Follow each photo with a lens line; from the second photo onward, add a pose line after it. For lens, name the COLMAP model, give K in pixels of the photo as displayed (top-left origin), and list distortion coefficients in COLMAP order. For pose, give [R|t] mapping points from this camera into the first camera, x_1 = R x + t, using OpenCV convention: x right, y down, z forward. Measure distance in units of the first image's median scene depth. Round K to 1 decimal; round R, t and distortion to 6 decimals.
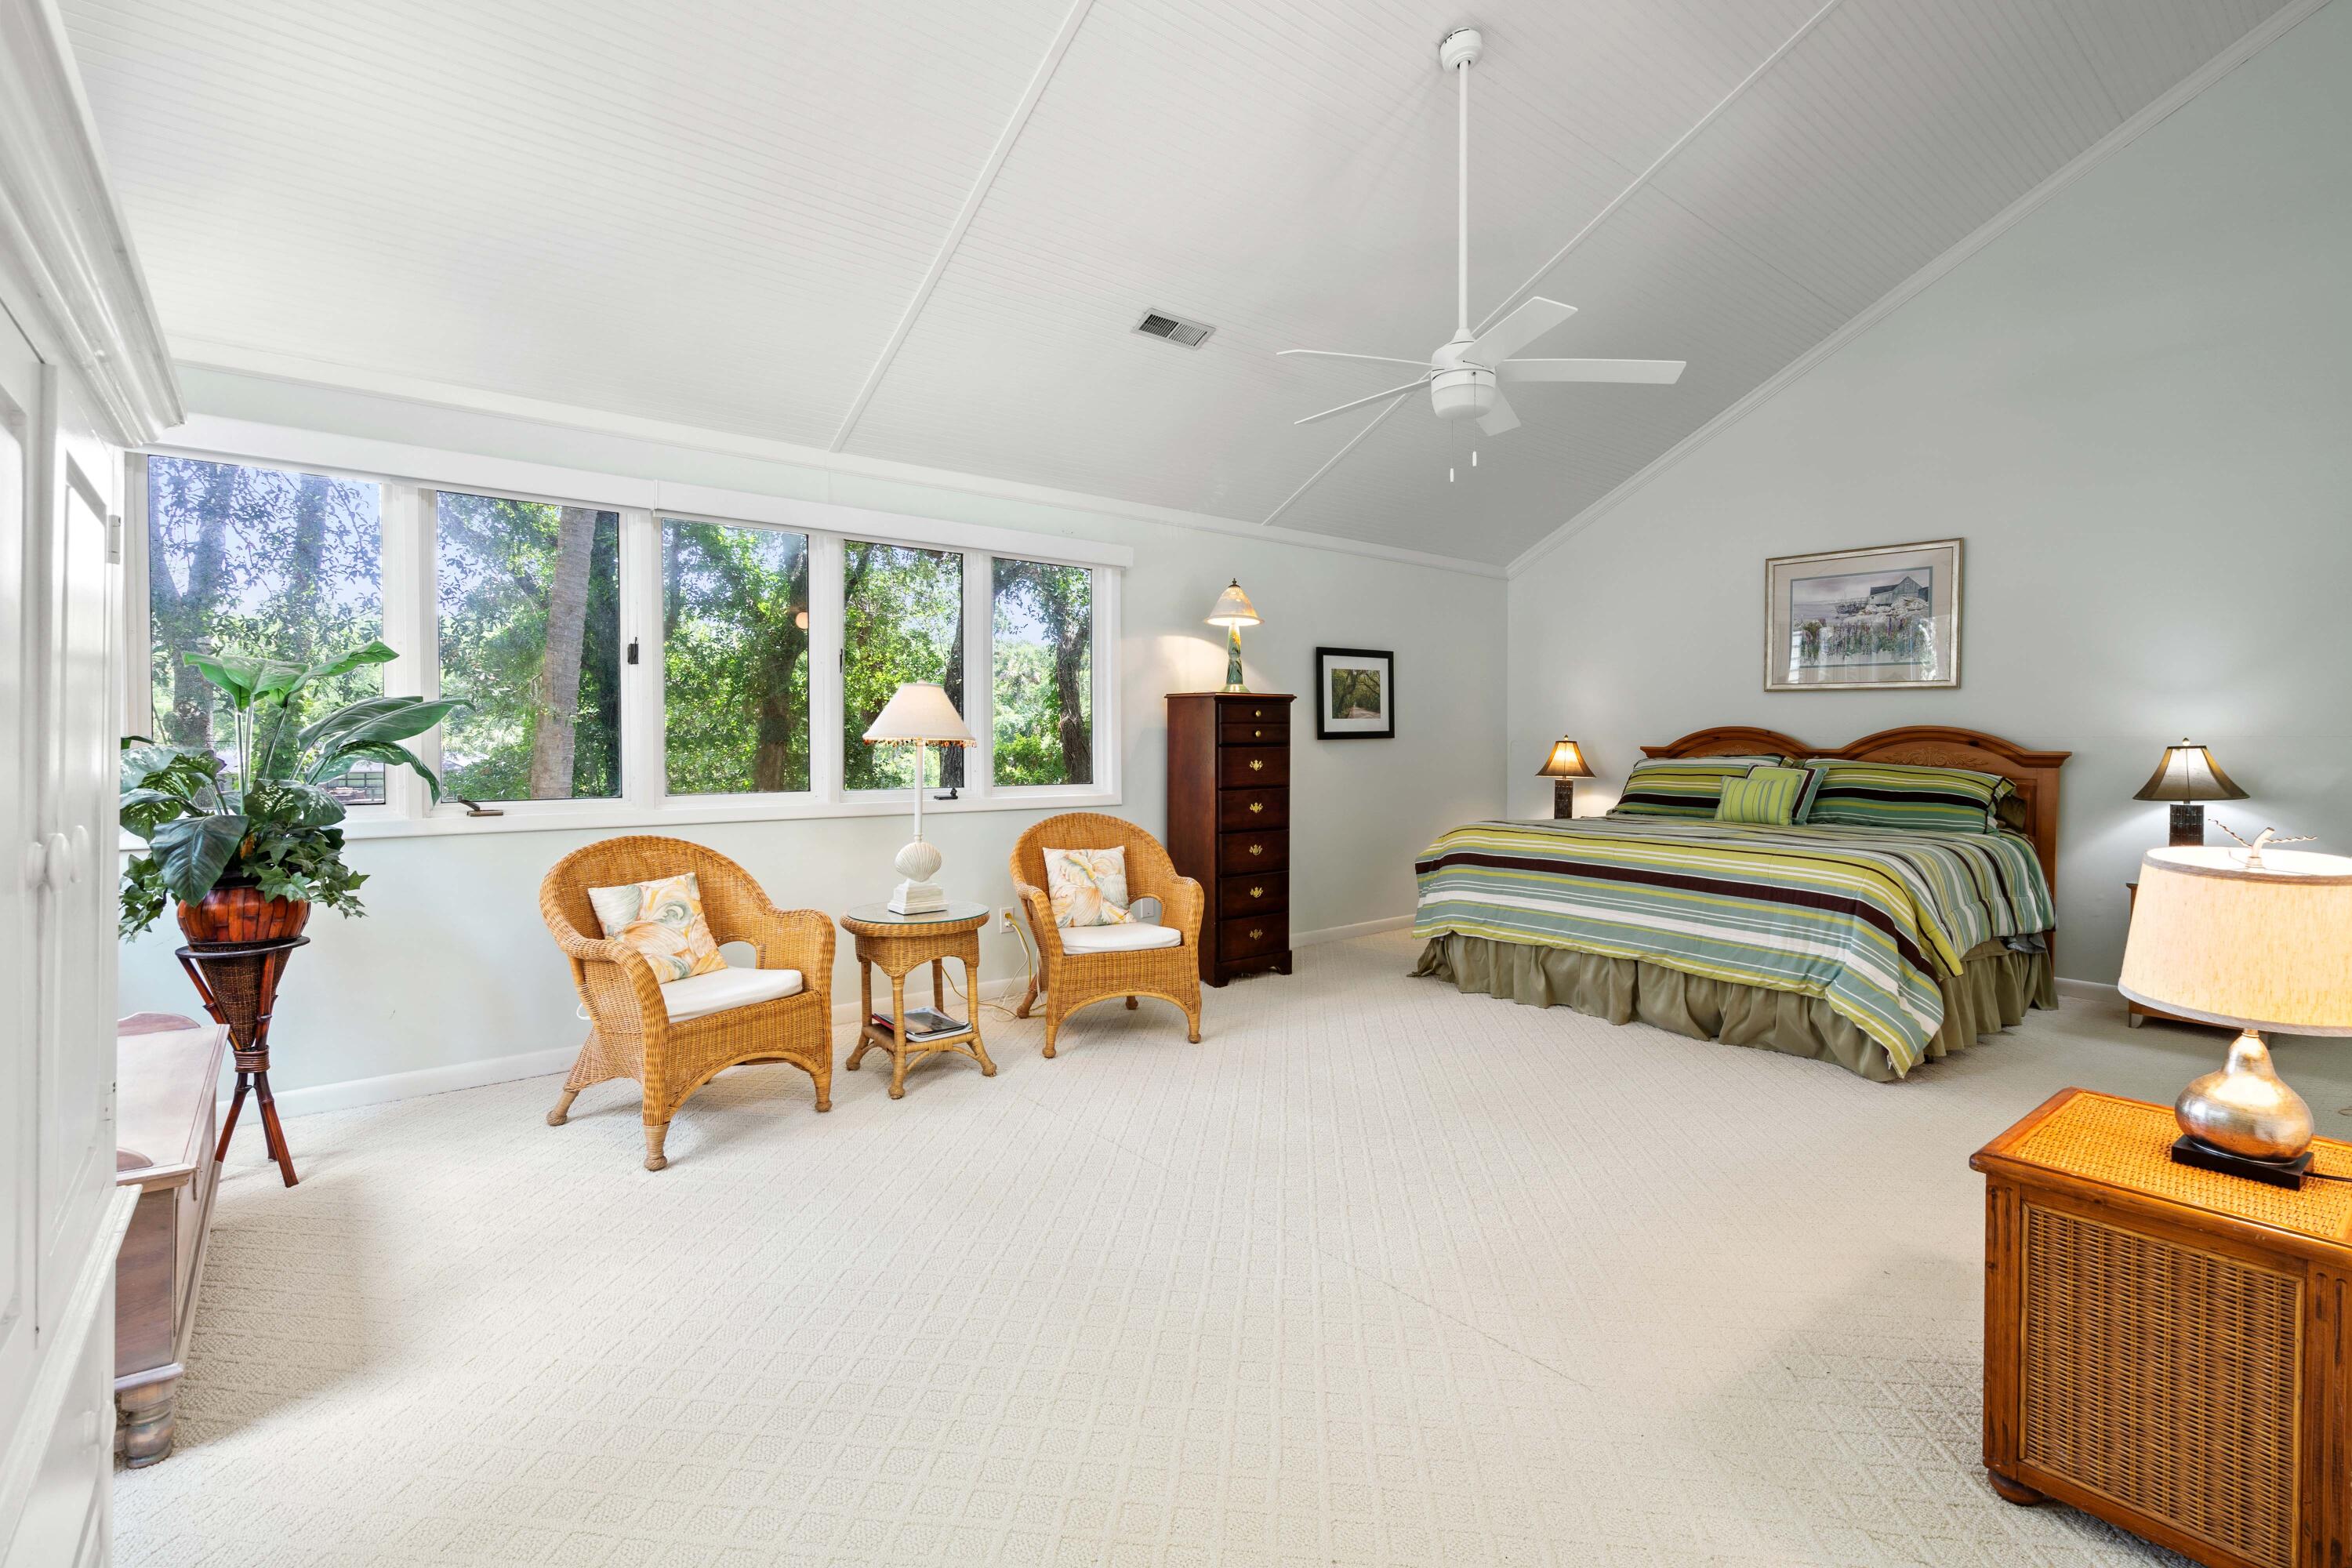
lens RADIAL K [[1081.3, 0, 1178.8], [0, 1081.3, 755.5], [0, 0, 1]] dist [-0.000775, 0.000671]
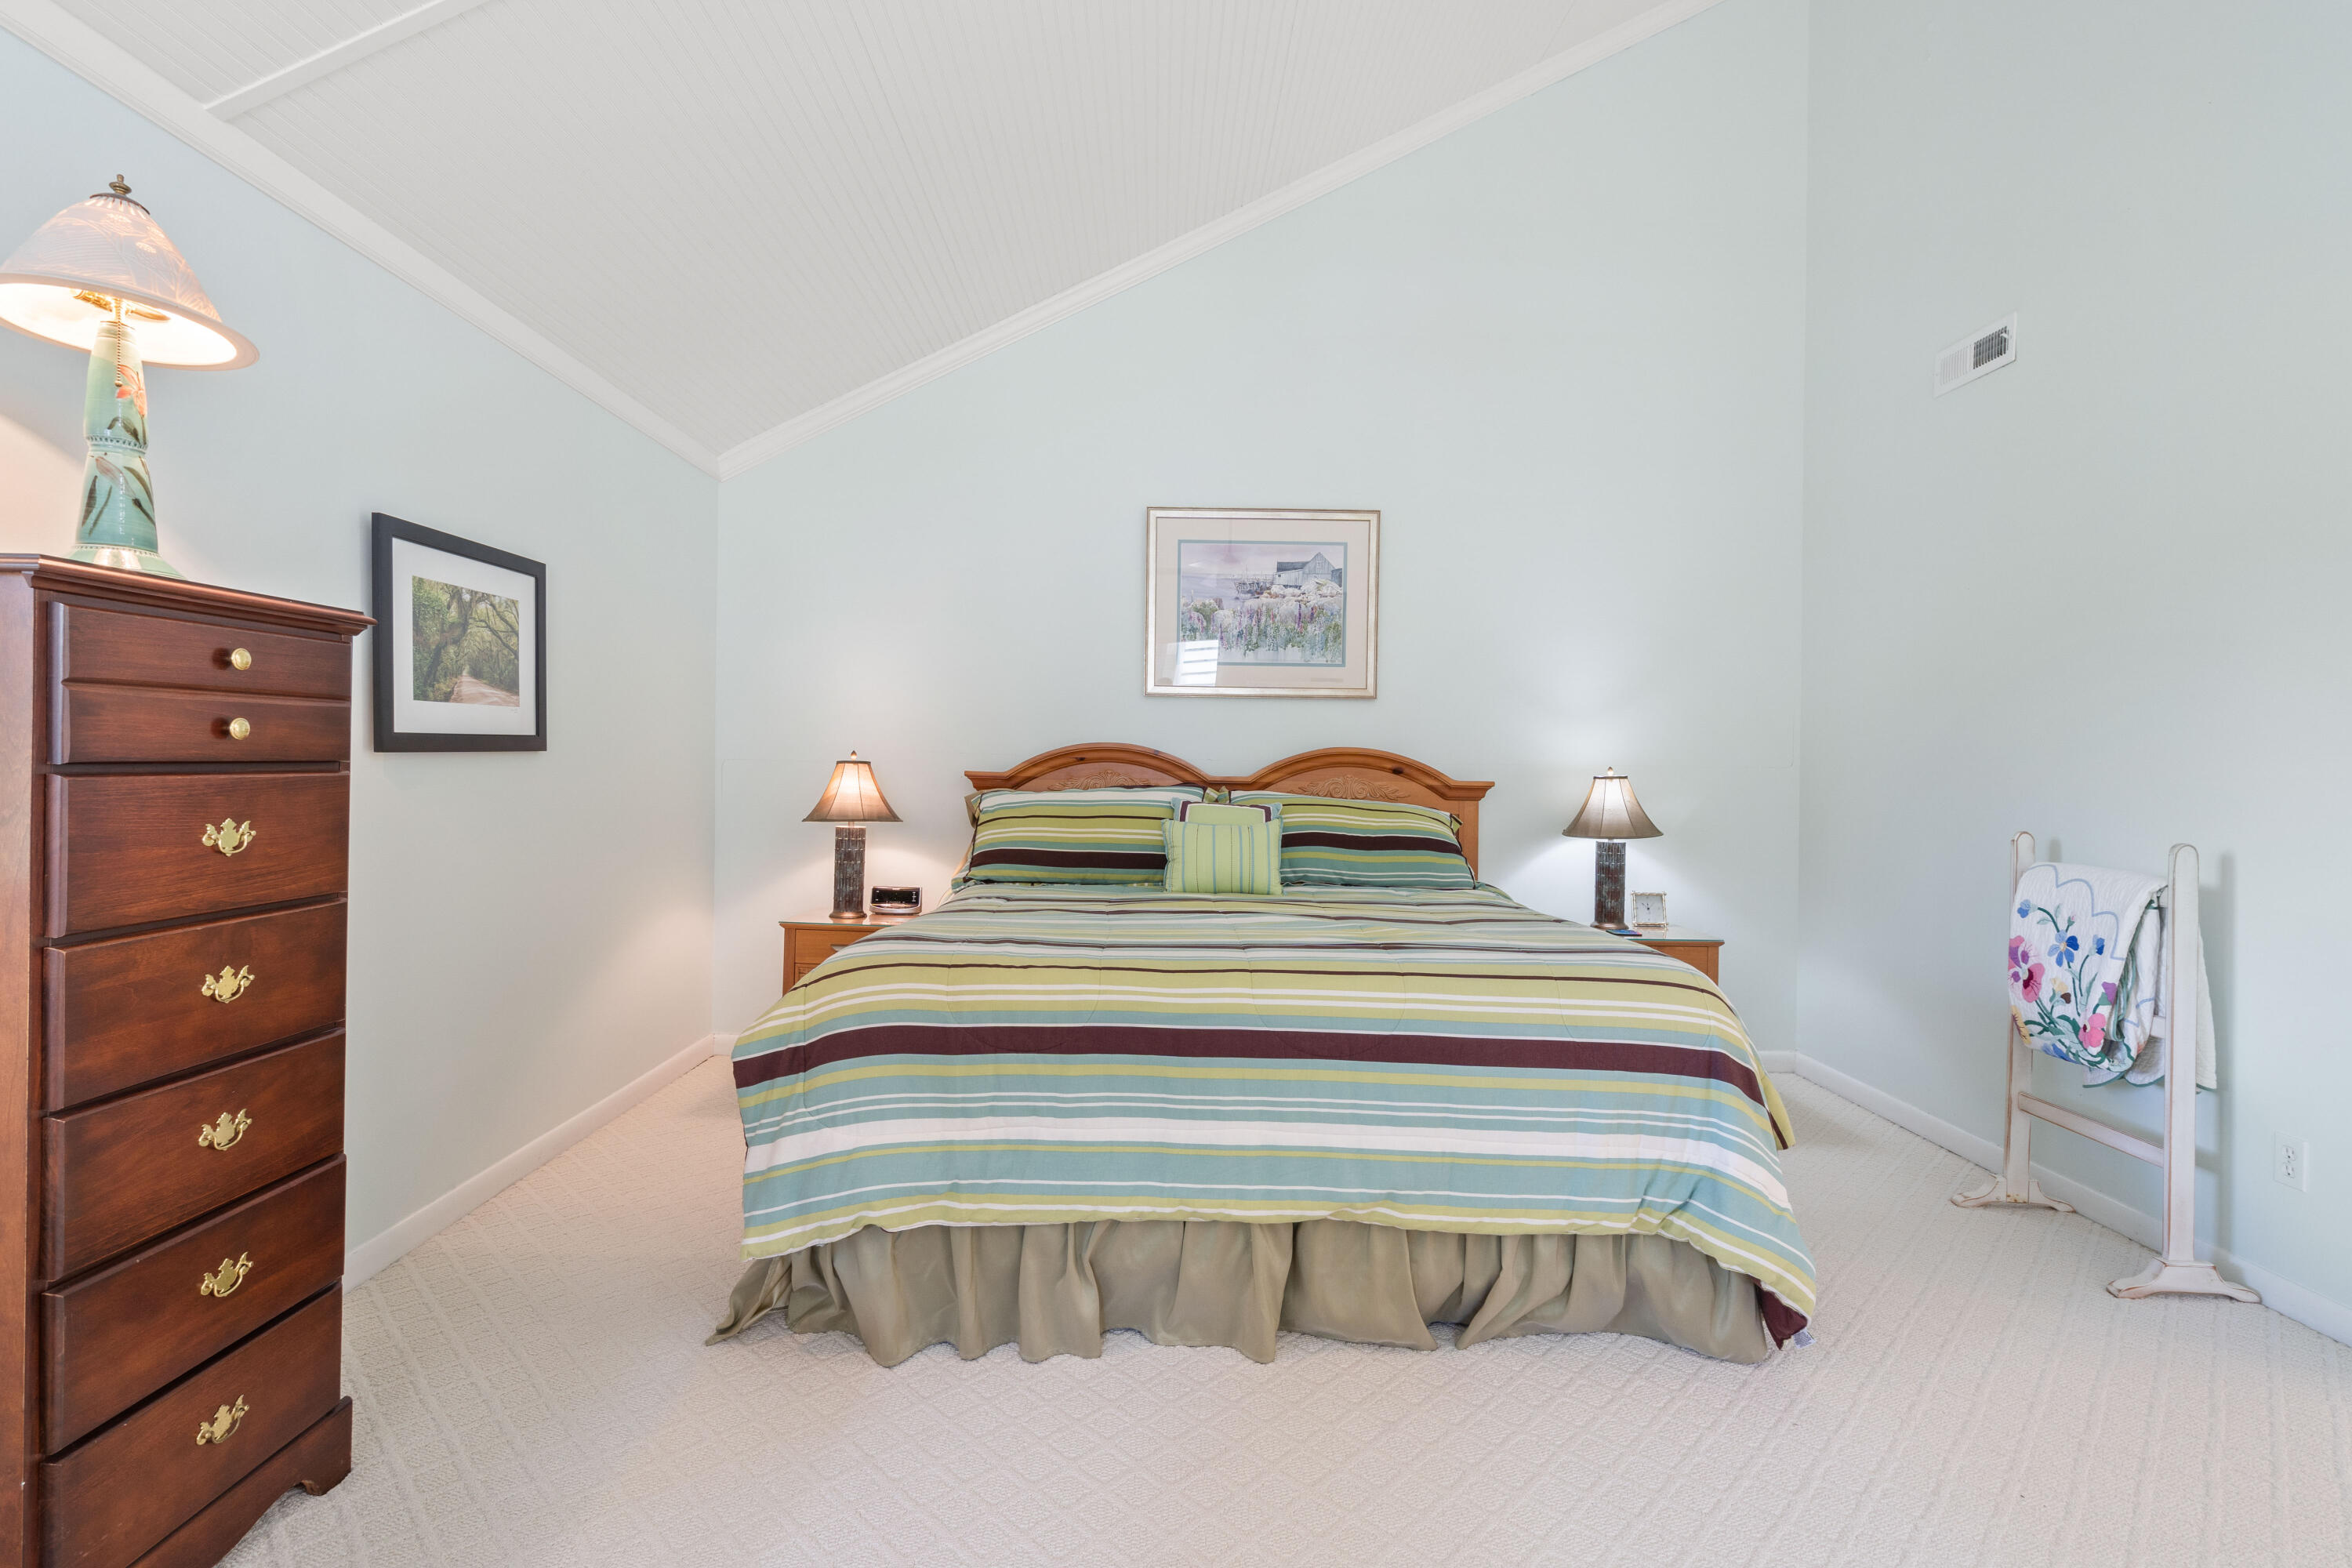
lens RADIAL K [[1090.1, 0, 1170.3], [0, 1090.1, 768.3], [0, 0, 1]] dist [0.000078, 0.000742]
pose [[0.624000, 0.005420, 0.781406, 0.000828], [-0.001761, 0.999983, -0.005529, -0.008826], [-0.781422, 0.002074, 0.623999, 0.678530]]
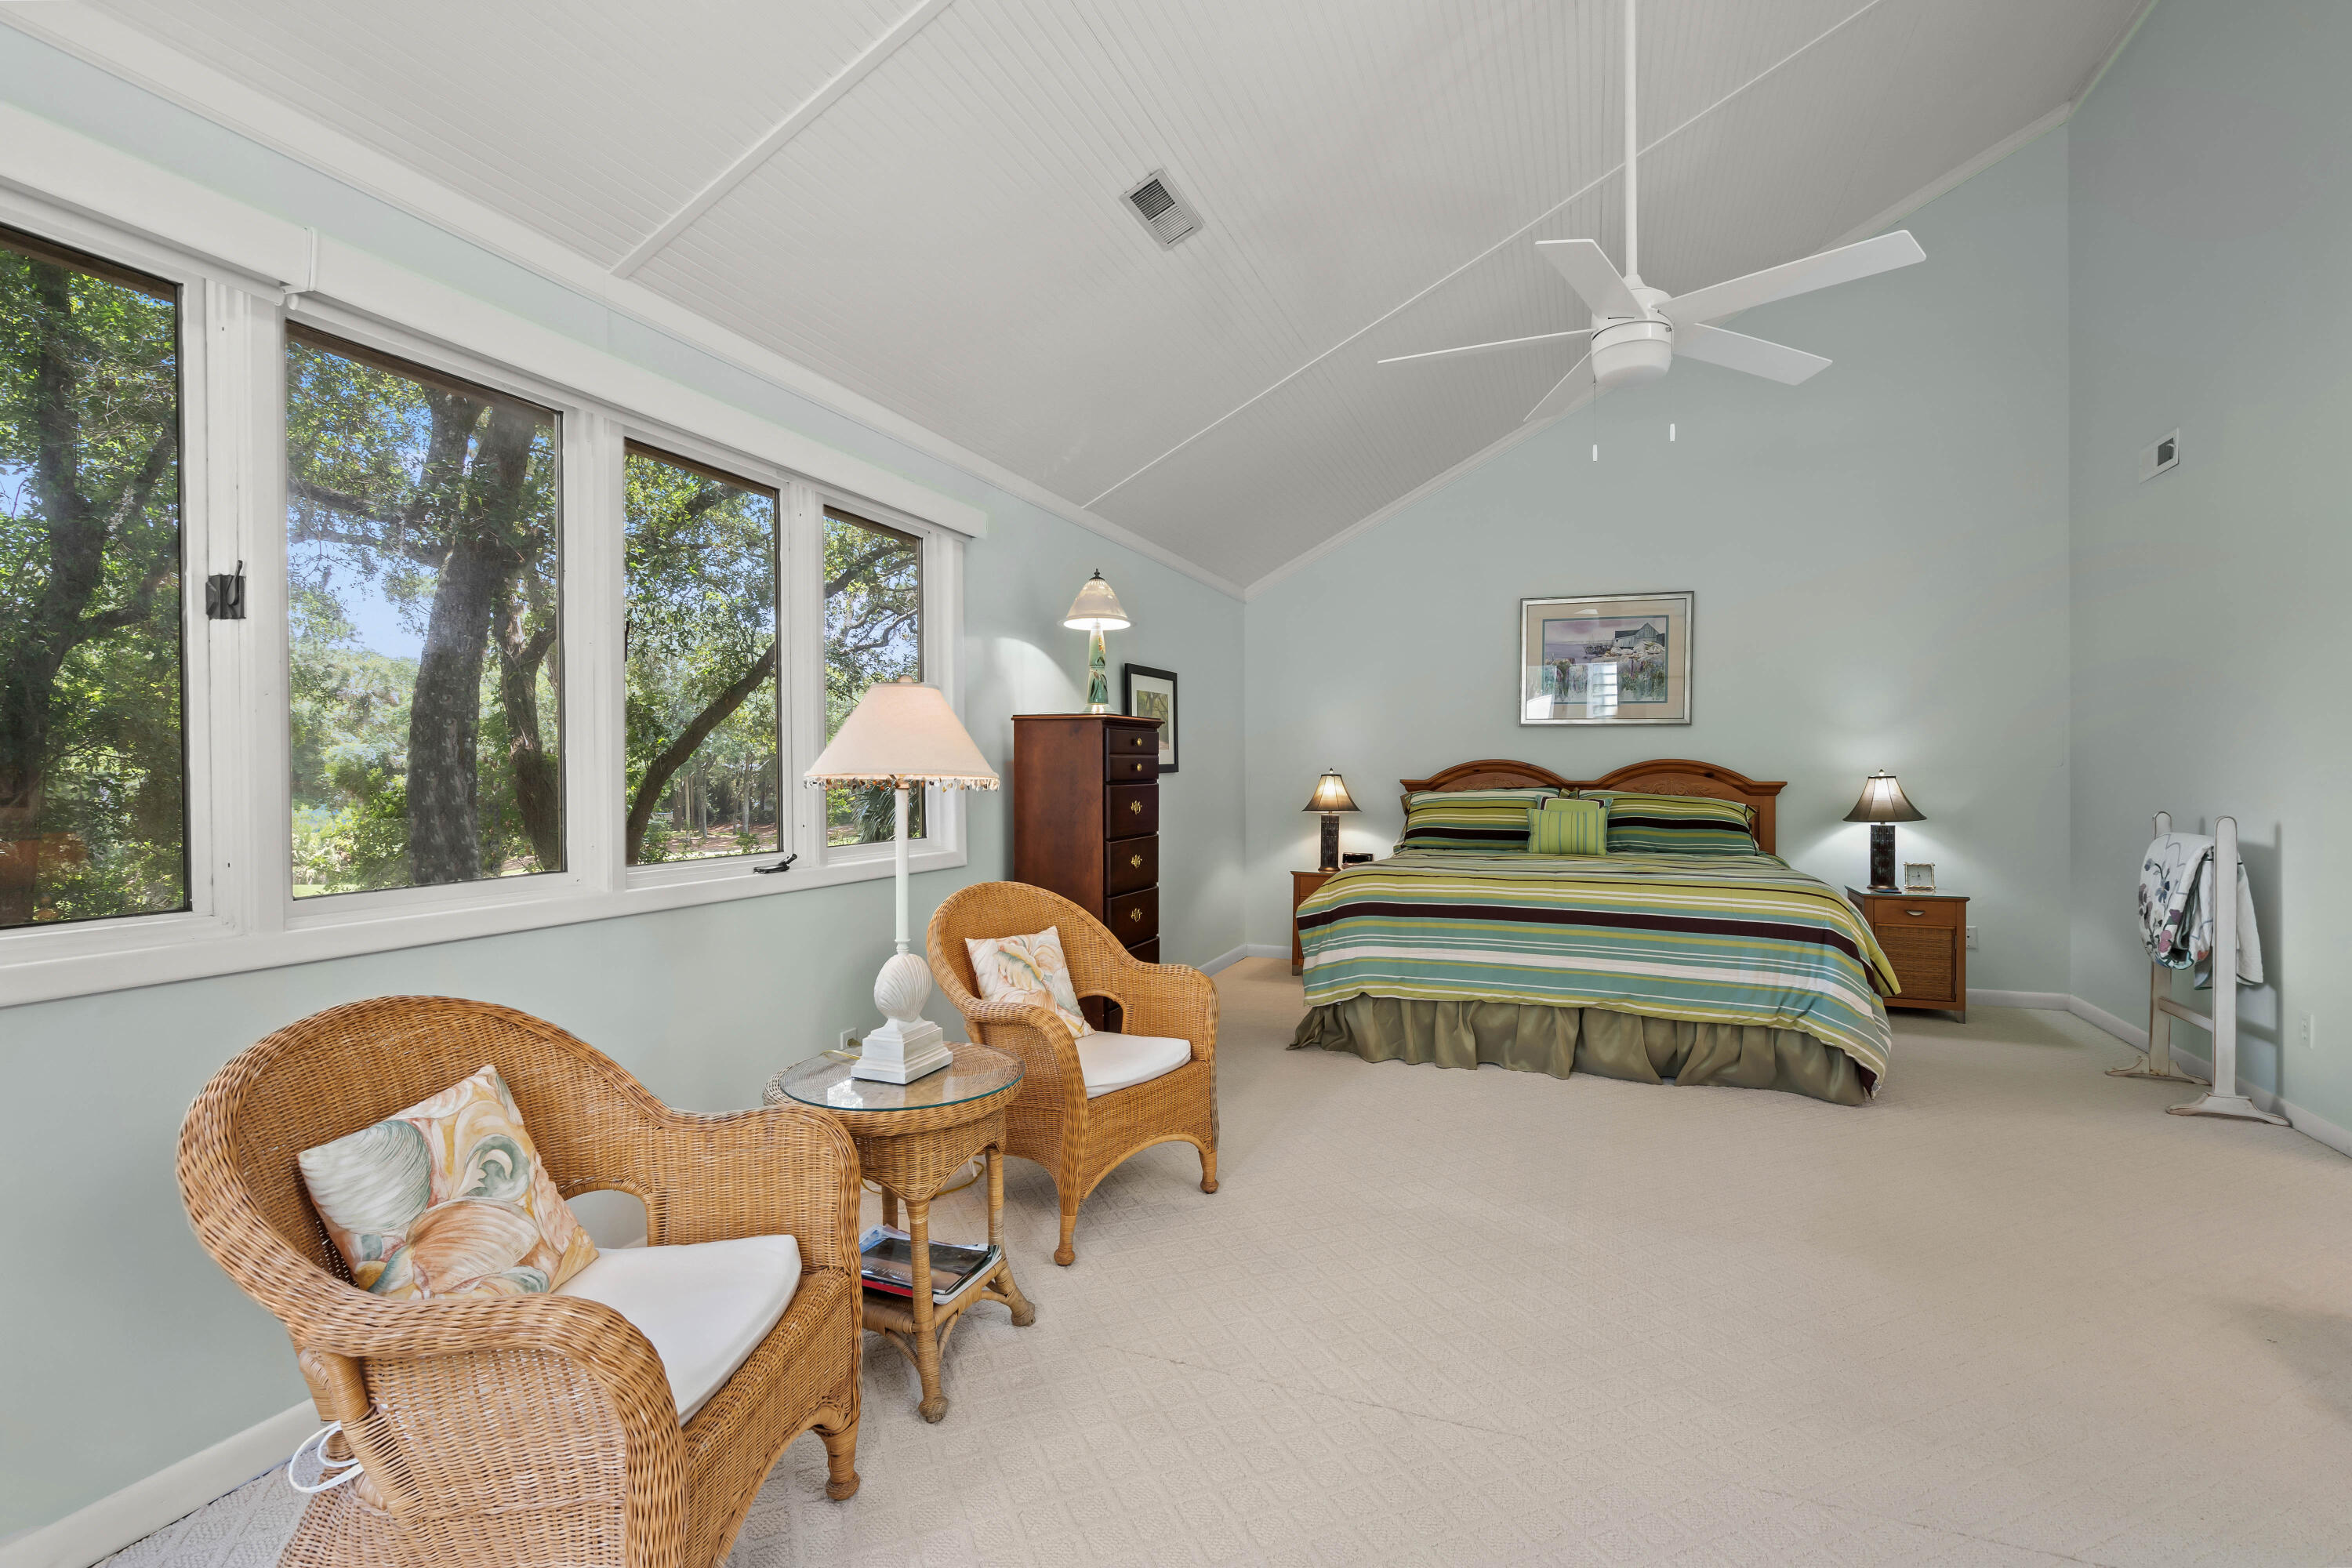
lens RADIAL K [[1073.5, 0, 1185.1], [0, 1073.5, 775.6], [0, 0, 1]] dist [-0.002672, 0.000697]
pose [[0.867136, -0.005859, 0.498037, -0.312565], [0.011962, 0.999887, -0.009064, -0.007108], [-0.497928, 0.013818, 0.867108, 0.331005]]
